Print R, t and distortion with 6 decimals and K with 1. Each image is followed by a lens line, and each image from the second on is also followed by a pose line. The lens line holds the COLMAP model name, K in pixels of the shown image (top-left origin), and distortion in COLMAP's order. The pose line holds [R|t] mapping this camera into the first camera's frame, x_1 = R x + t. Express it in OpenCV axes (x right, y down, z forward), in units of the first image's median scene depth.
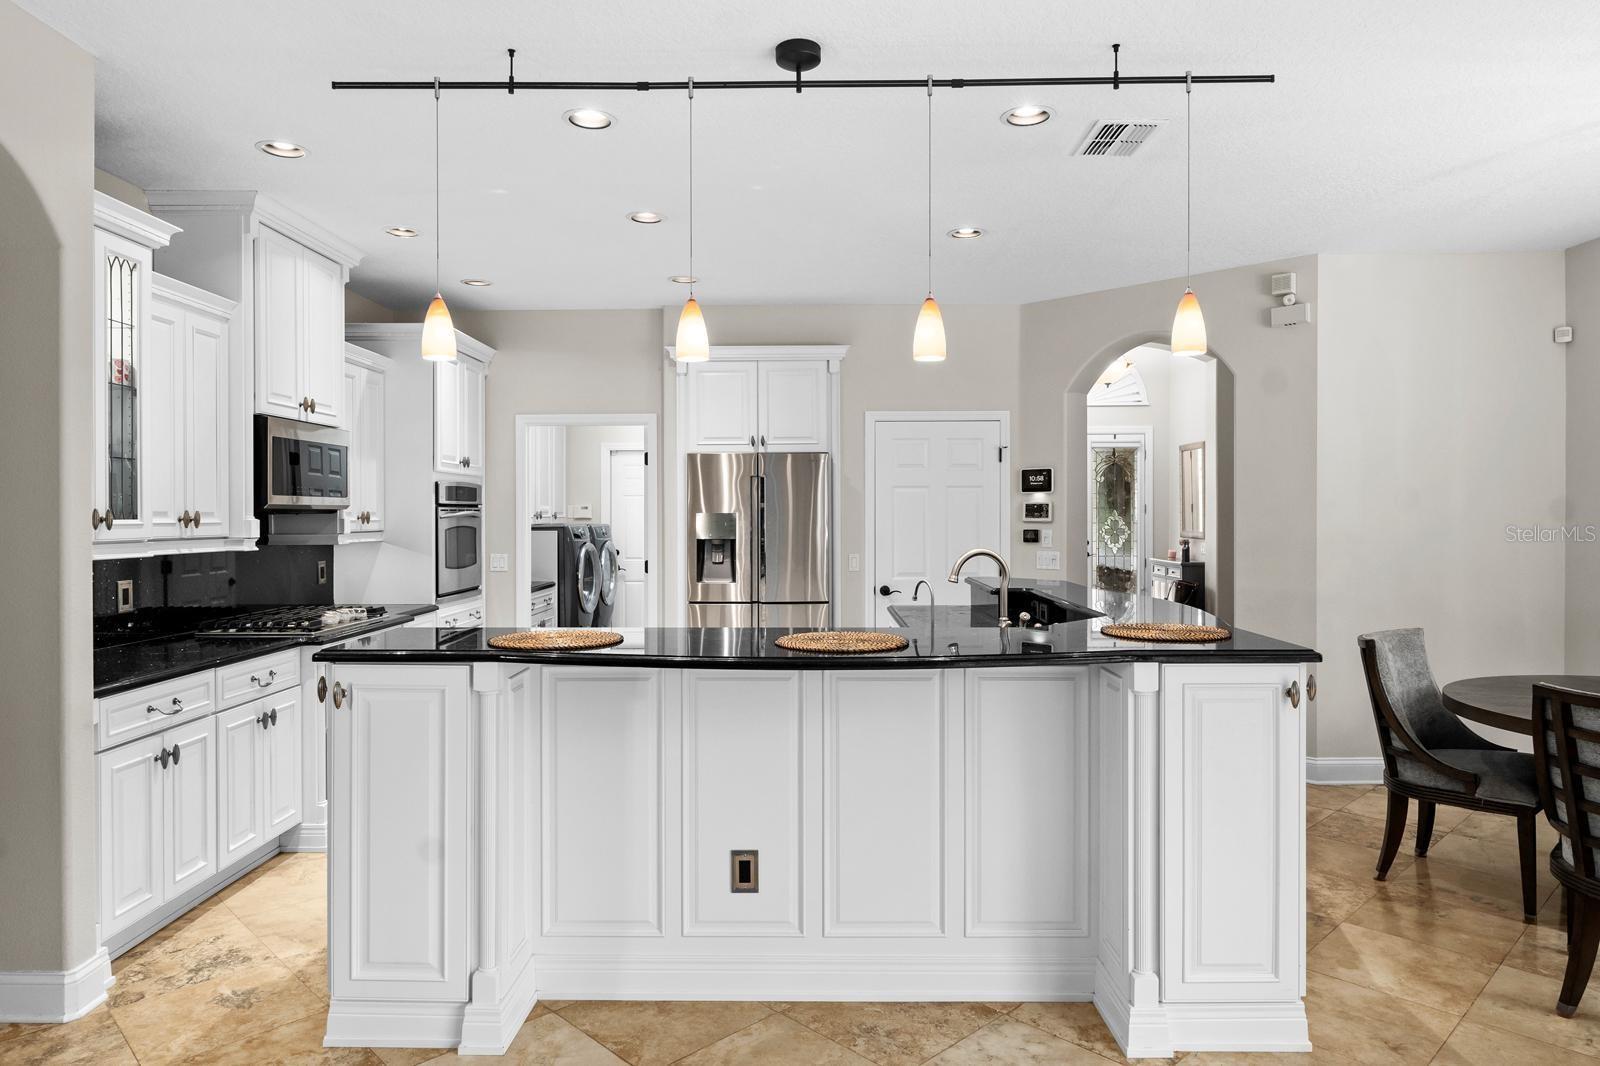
lens RADIAL K [[998.7, 0, 802.8], [0, 998.7, 524.5], [0, 0, 1]] dist [-0.000816, -0.000438]
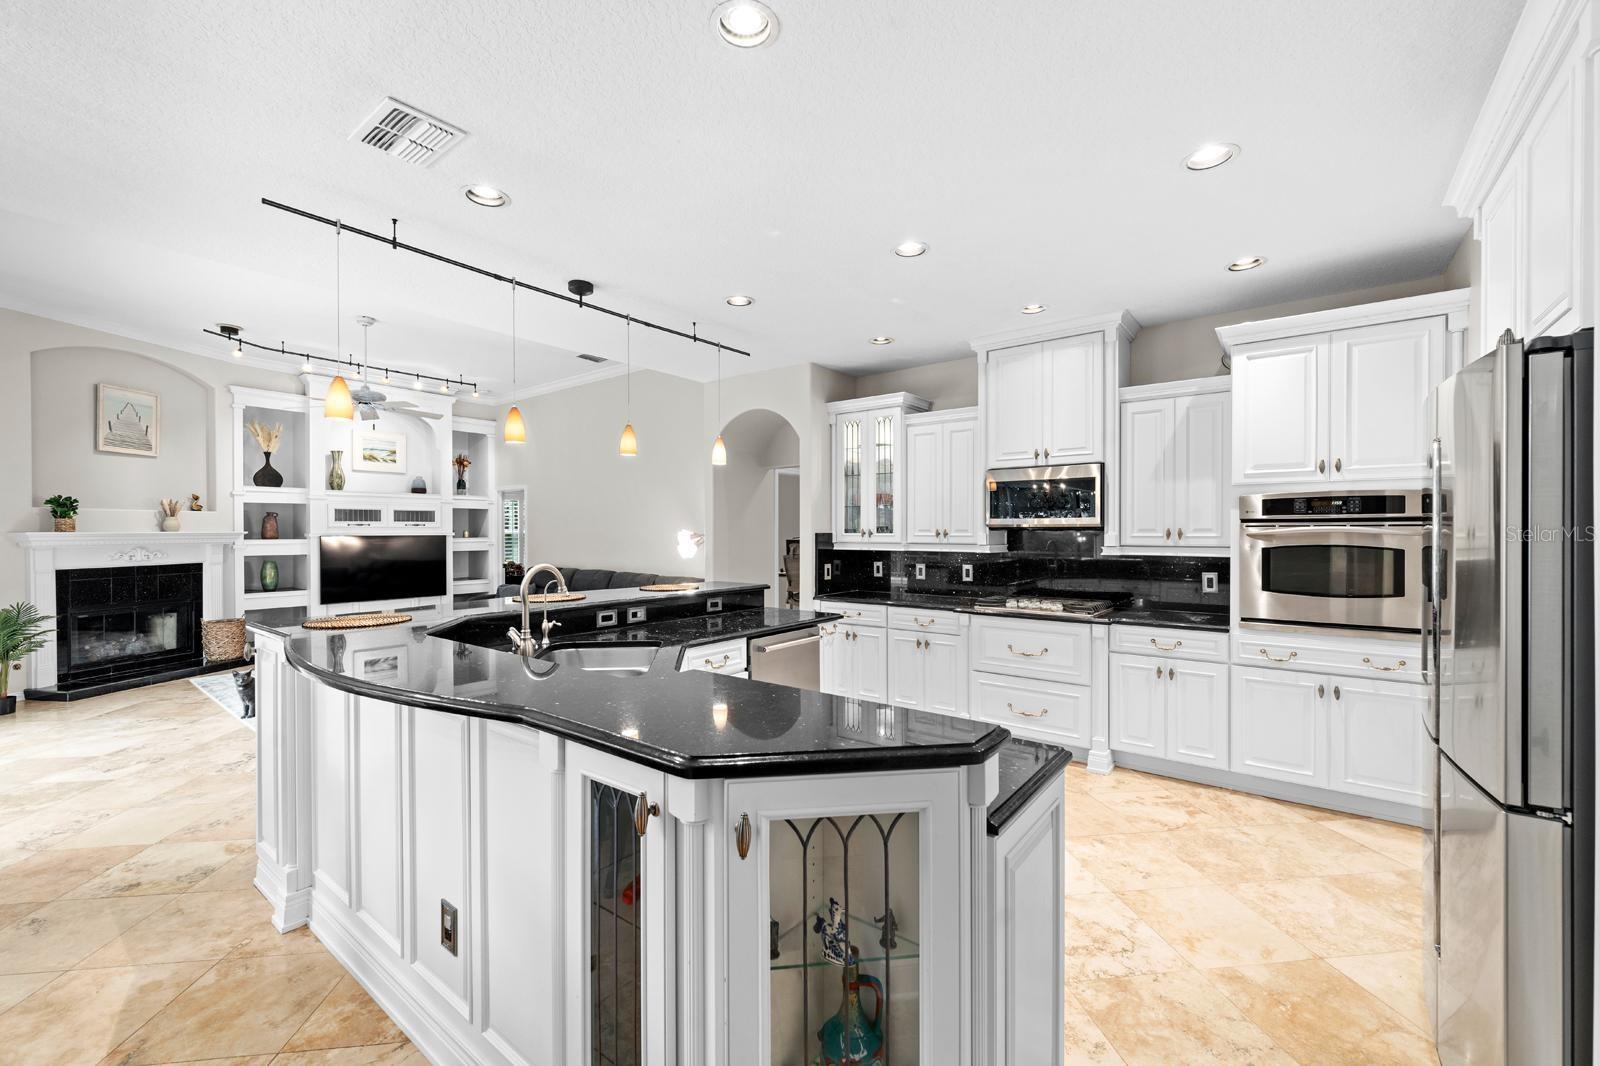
lens RADIAL K [[650.7, 0, 800.6], [0, 650.7, 532.1], [0, 0, 1]] dist [-0.001673, -0.000048]
pose [[-0.600349, 0.004796, -0.799724, 0.496634], [-0.005547, 0.999933, 0.010162, -0.017434], [0.799719, 0.010537, -0.600282, 1.405564]]
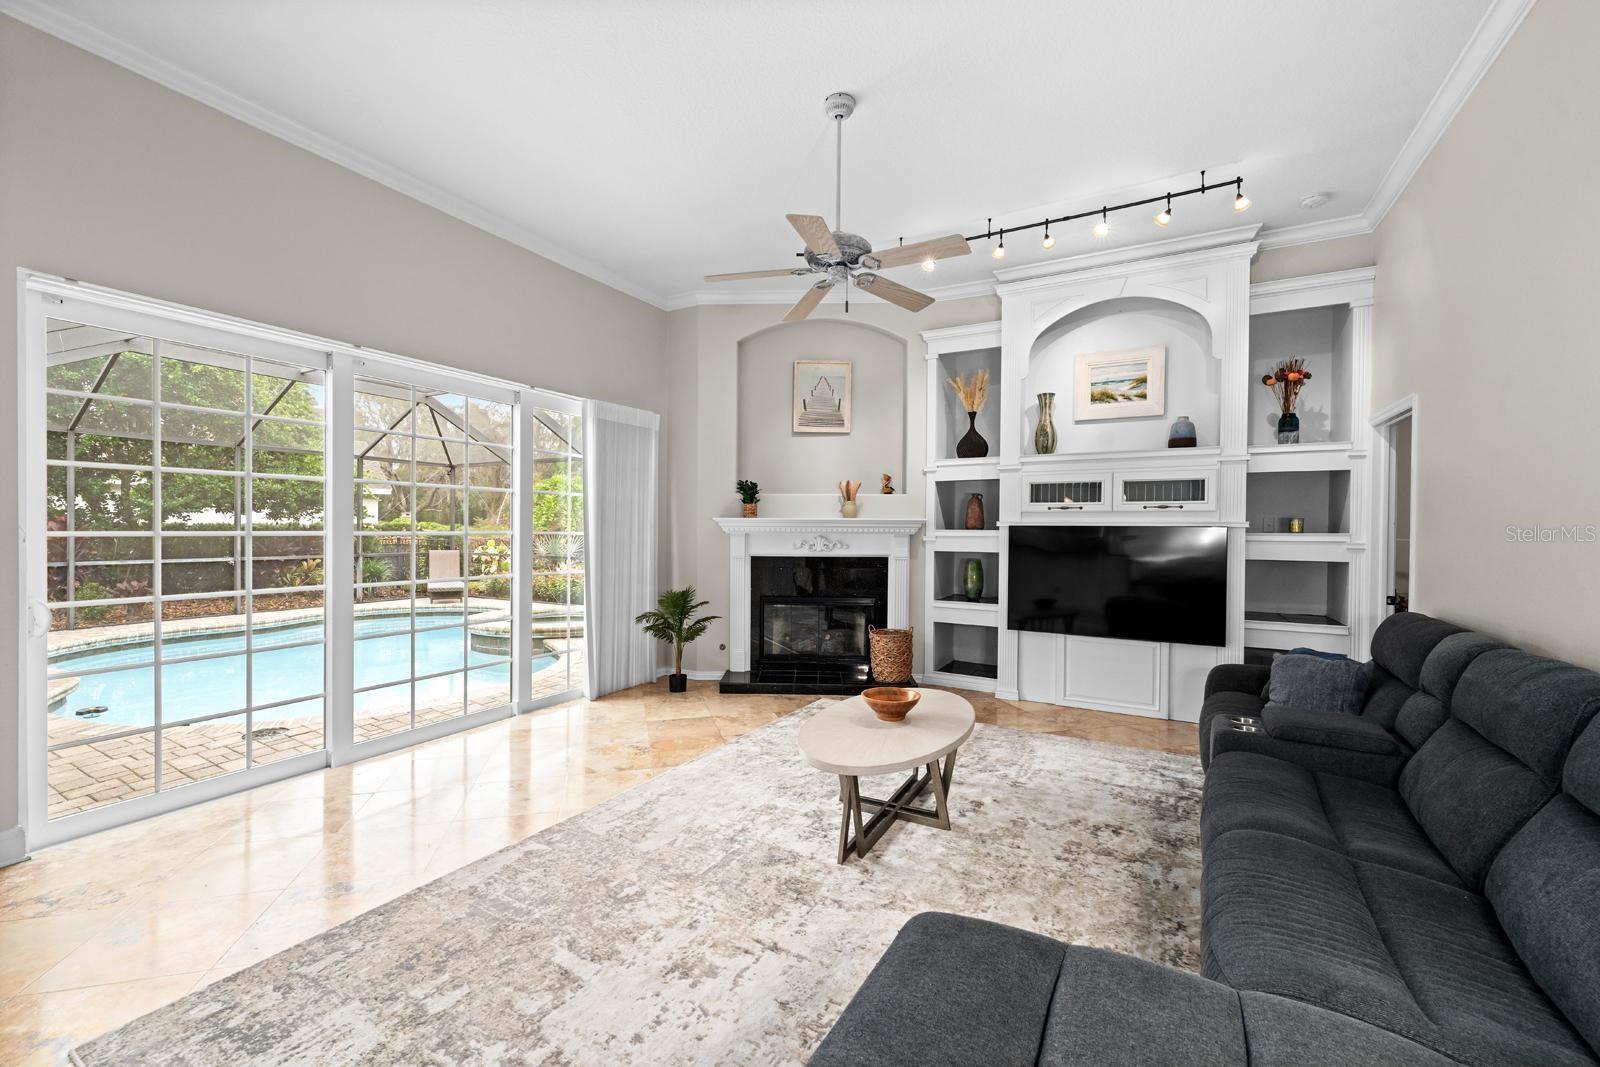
lens RADIAL K [[650.7, 0, 795.9], [0, 650.7, 535.5], [0, 0, 1]] dist [-0.001673, -0.000048]
pose [[-0.876395, -0.010098, 0.481488, -0.372689], [-0.001367, 0.999828, 0.018479, 0.015683], [-0.481592, 0.015537, -0.876258, 0.495787]]
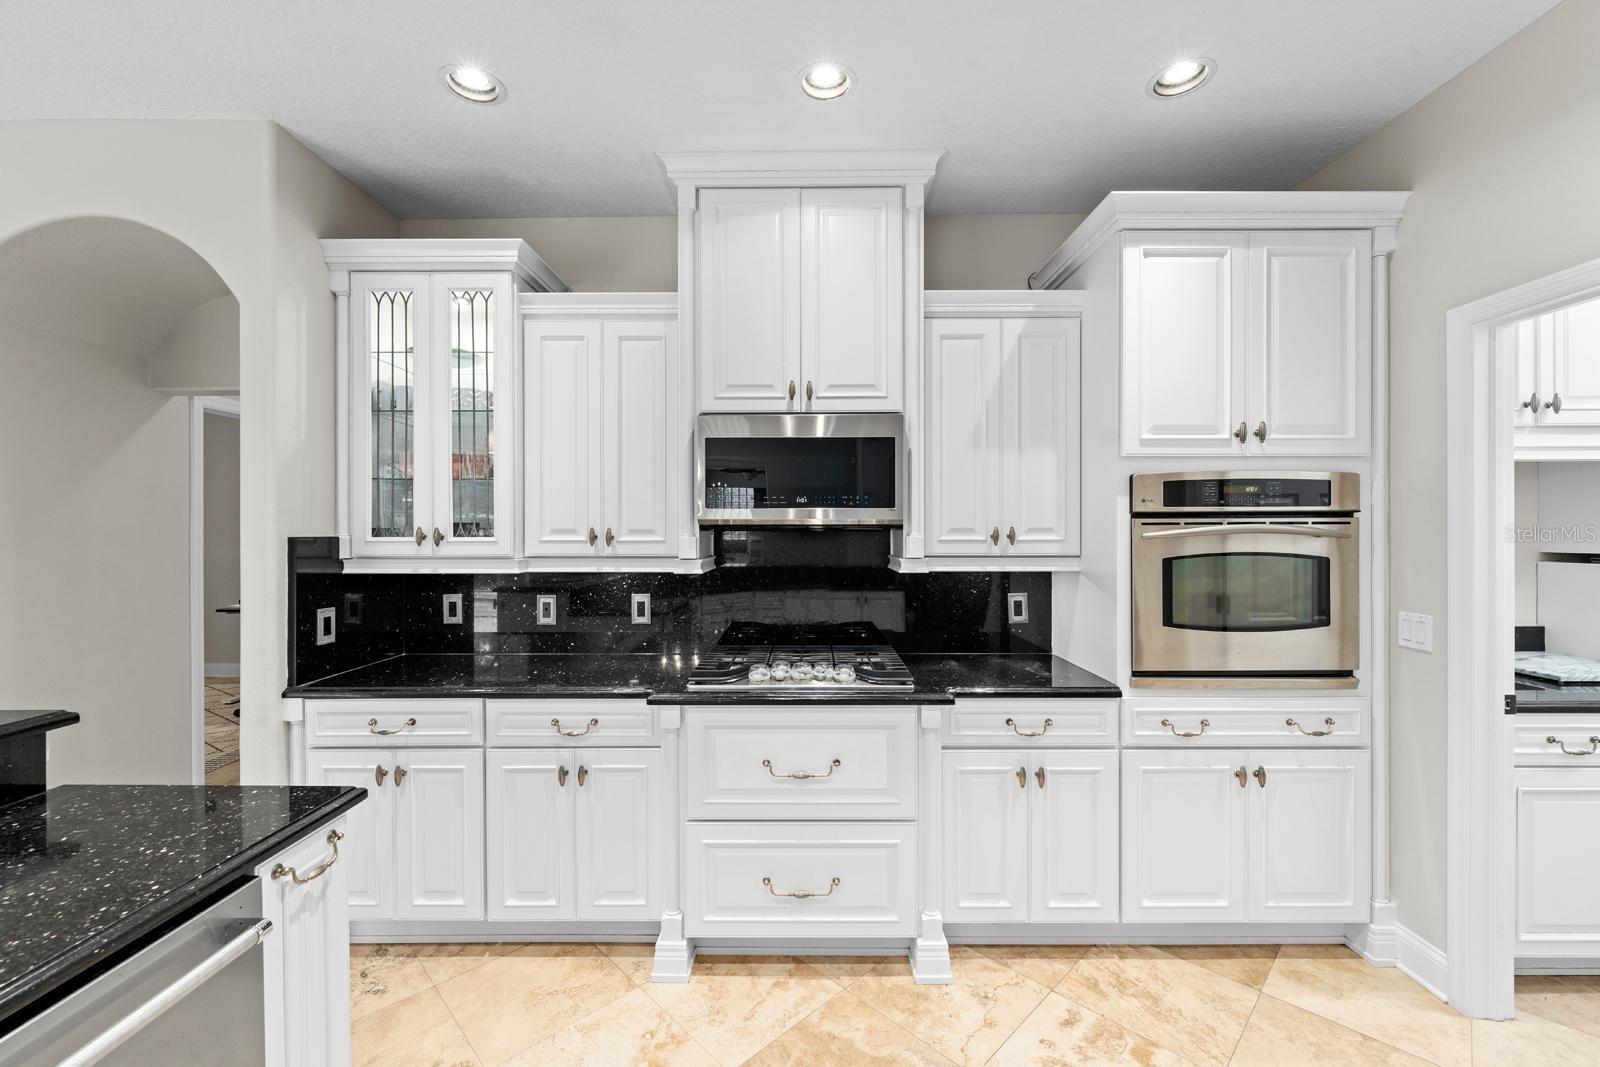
lens RADIAL K [[650.7, 0, 797.6], [0, 650.7, 532.8], [0, 0, 1]] dist [-0.001673, -0.000048]
pose [[0.002035, 0.003519, -0.999992, 0.010684], [-0.008641, 0.999957, 0.003502, -0.011904], [0.999961, 0.008634, 0.002066, 1.090549]]
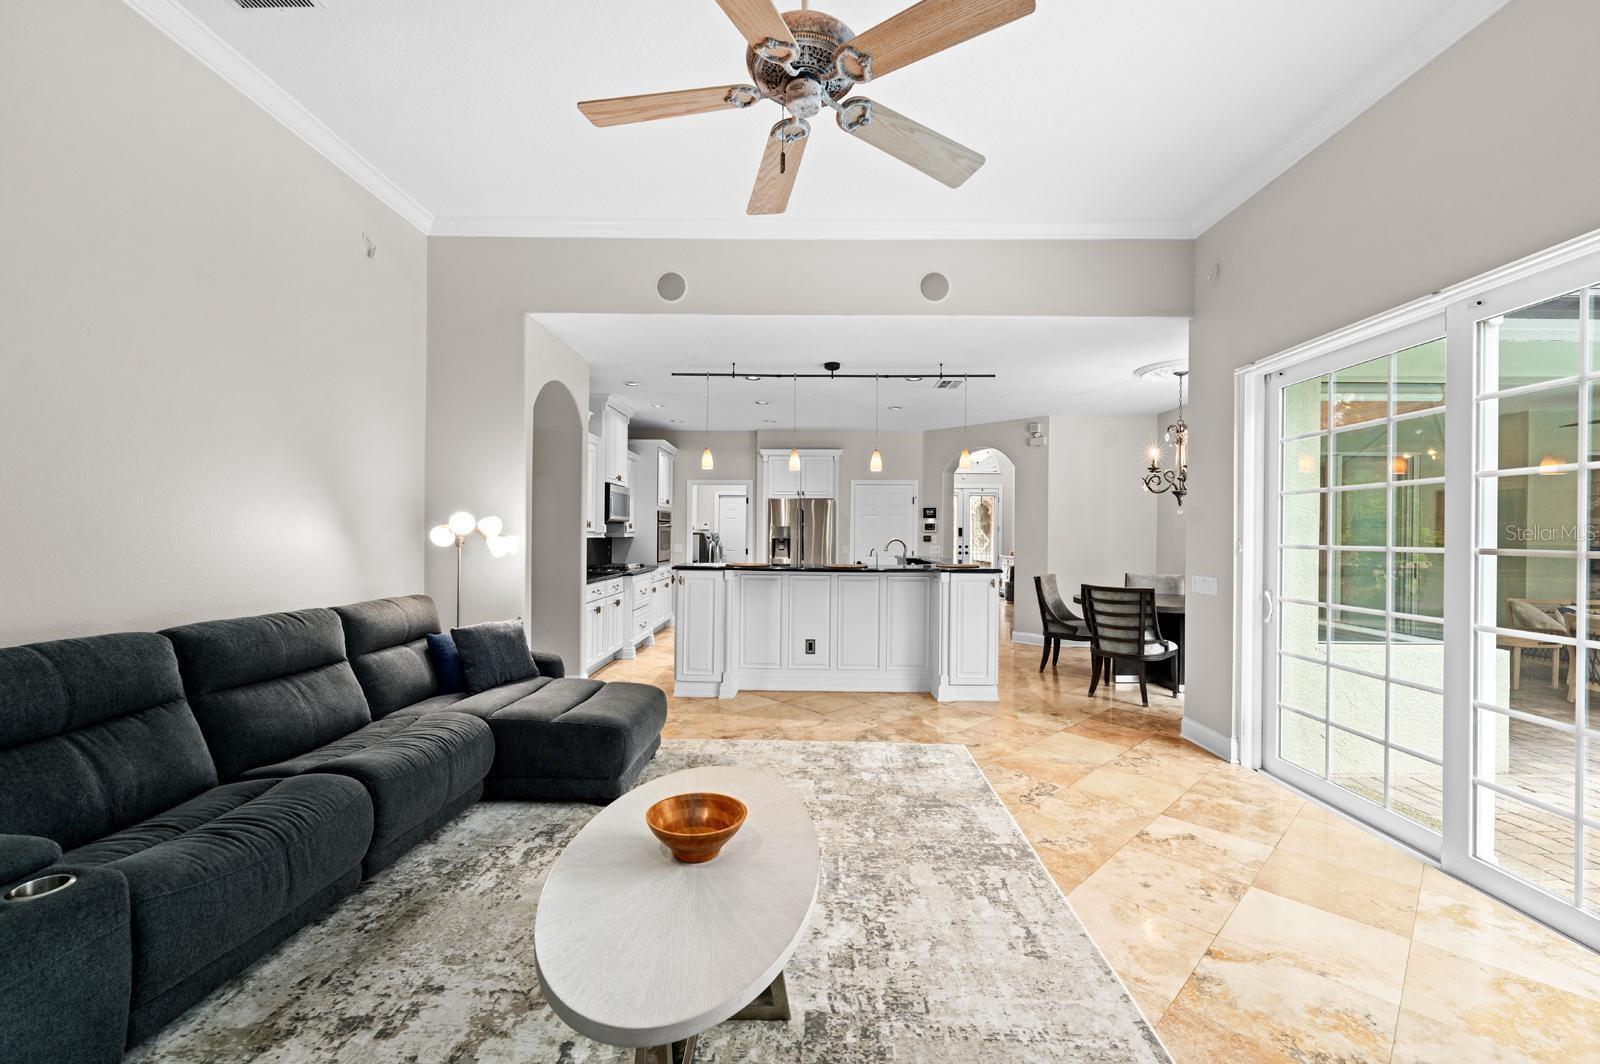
lens RADIAL K [[646.1, 0, 802.8], [0, 646.1, 535.0], [0, 0, 1]] dist [-0.002458, -0.000082]
pose [[0.999936, 0.011145, -0.001826, -0.054799], [-0.011159, 0.999906, -0.007931, 0.026845], [0.001738, 0.007951, 0.999967, -0.594398]]
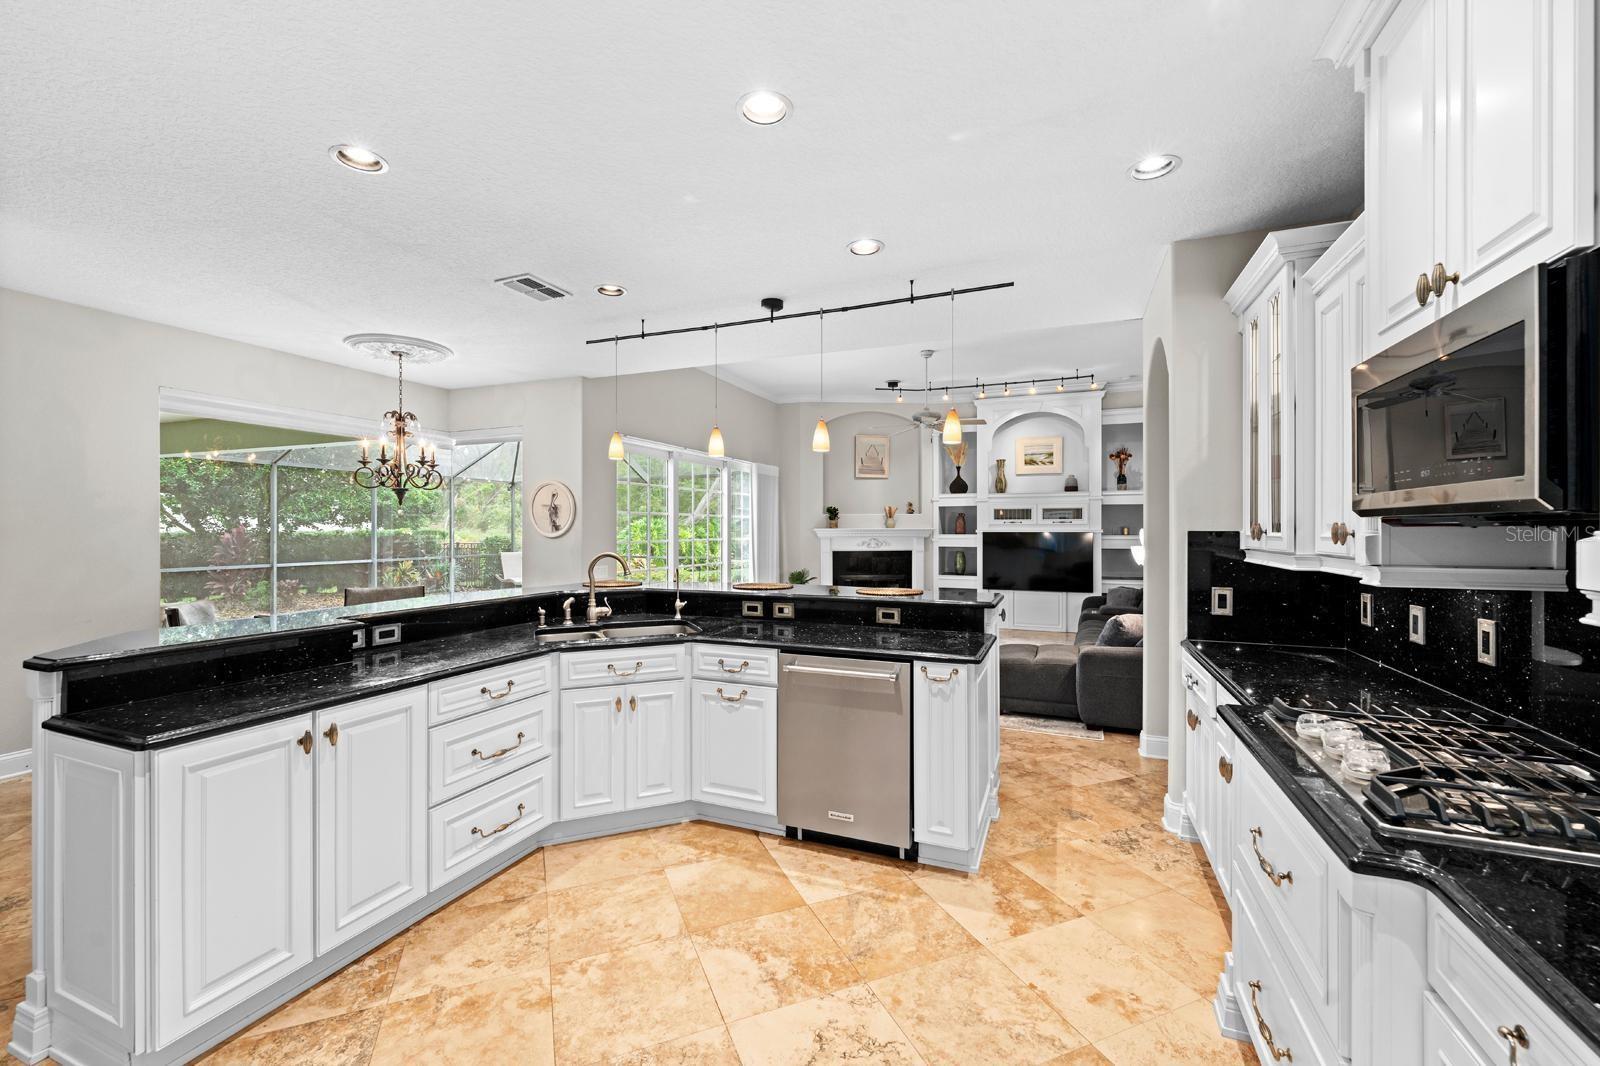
lens RADIAL K [[650.7, 0, 791.9], [0, 650.7, 528.9], [0, 0, 1]] dist [-0.001673, -0.000048]
pose [[-0.926229, 0.002866, 0.376950, -0.370082], [0.006733, 0.999937, 0.008942, -0.014998], [-0.376901, 0.010821, -0.926190, 1.511987]]
